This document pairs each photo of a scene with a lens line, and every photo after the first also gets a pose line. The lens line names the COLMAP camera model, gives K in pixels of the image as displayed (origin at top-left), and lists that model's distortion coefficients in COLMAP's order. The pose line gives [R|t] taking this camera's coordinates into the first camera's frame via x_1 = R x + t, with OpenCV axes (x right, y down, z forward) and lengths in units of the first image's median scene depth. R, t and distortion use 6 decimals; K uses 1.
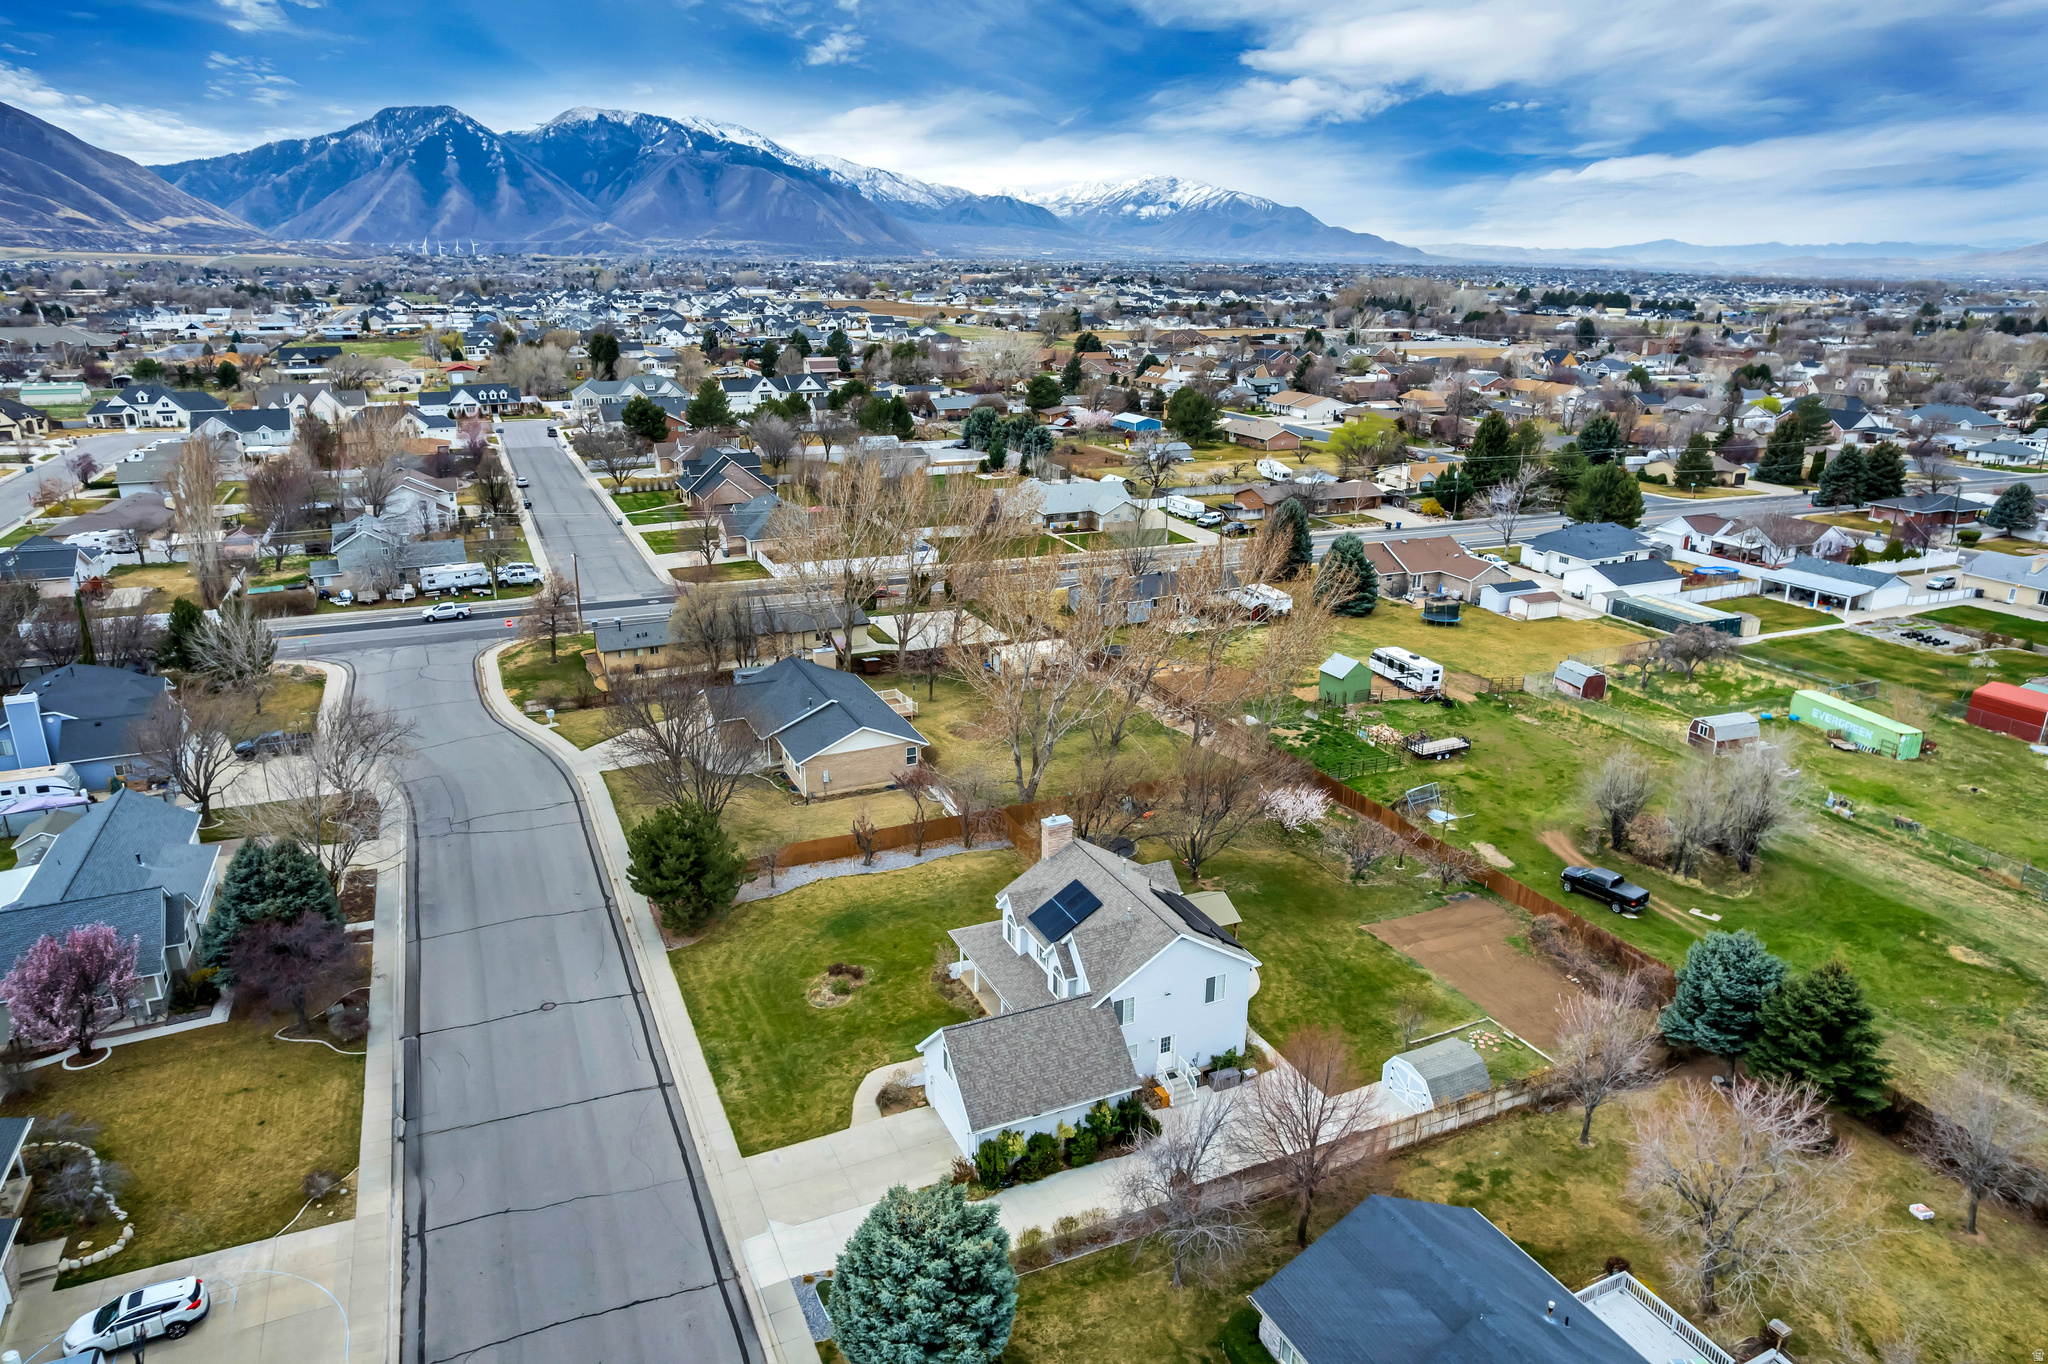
lens RADIAL K [[1311.9, 0, 1034.0], [0, 1311.9, 673.2], [0, 0, 1]] dist [-0.081335, 0.074960]
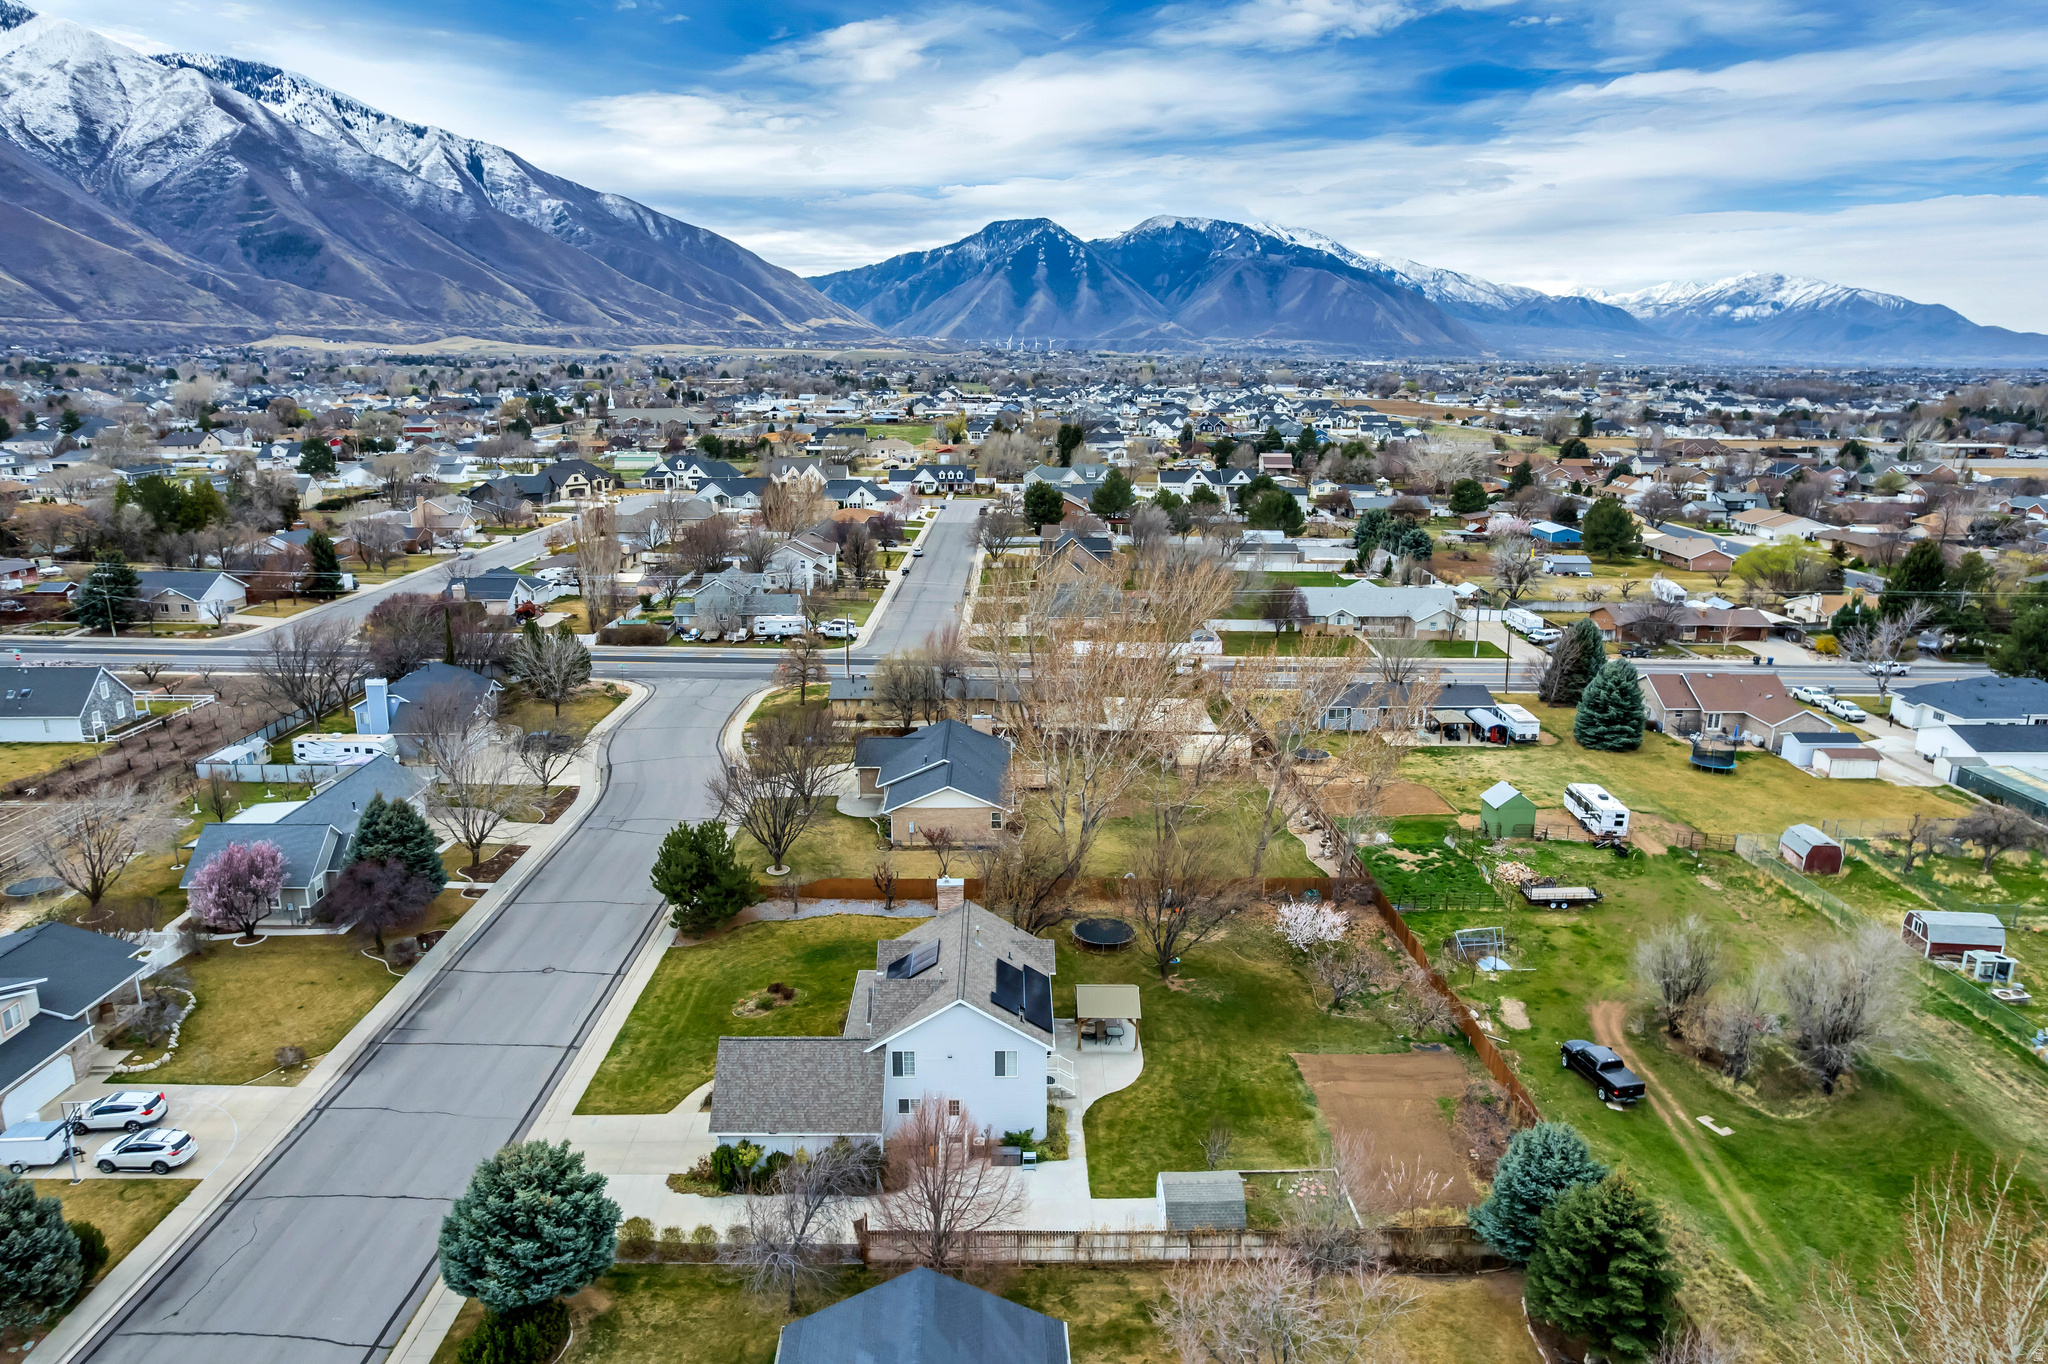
lens RADIAL K [[1311.9, 0, 1034.0], [0, 1311.9, 673.2], [0, 0, 1]] dist [-0.081335, 0.074960]
pose [[0.917939, 0.094395, -0.385328, 0.185937], [-0.121610, 0.991473, -0.046819, -0.005169], [0.377622, 0.089836, 0.921591, 0.016697]]
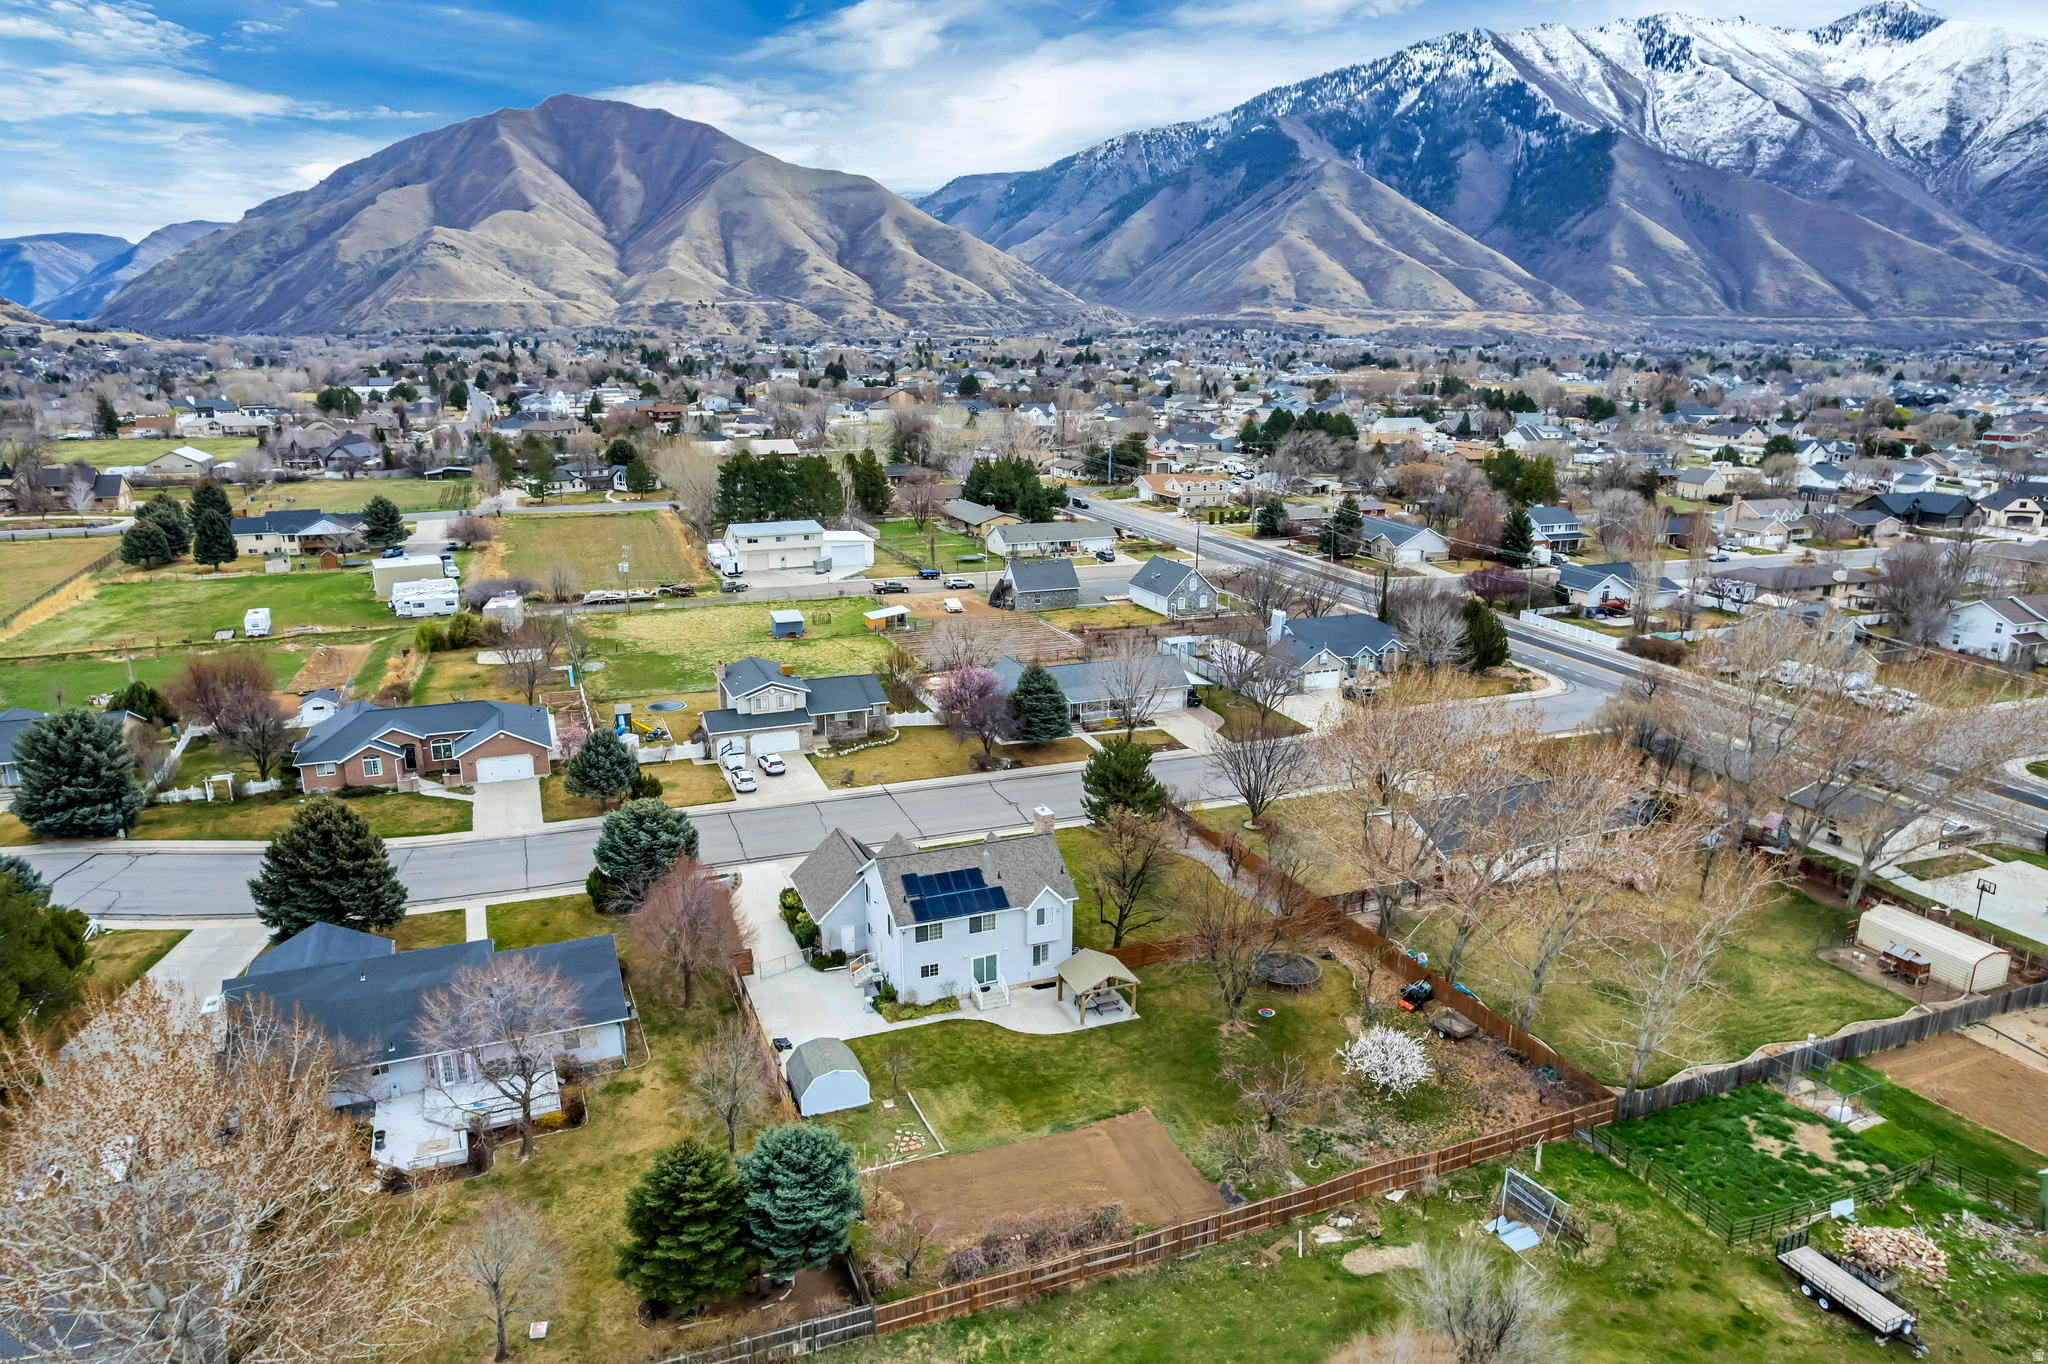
lens RADIAL K [[1311.9, 0, 1034.0], [0, 1311.9, 673.2], [0, 0, 1]] dist [-0.081335, 0.074960]
pose [[-0.038120, 0.243047, -0.969265, 0.459648], [-0.310687, 0.919014, 0.242665, -0.116997], [0.949748, 0.310389, 0.040479, 0.358487]]
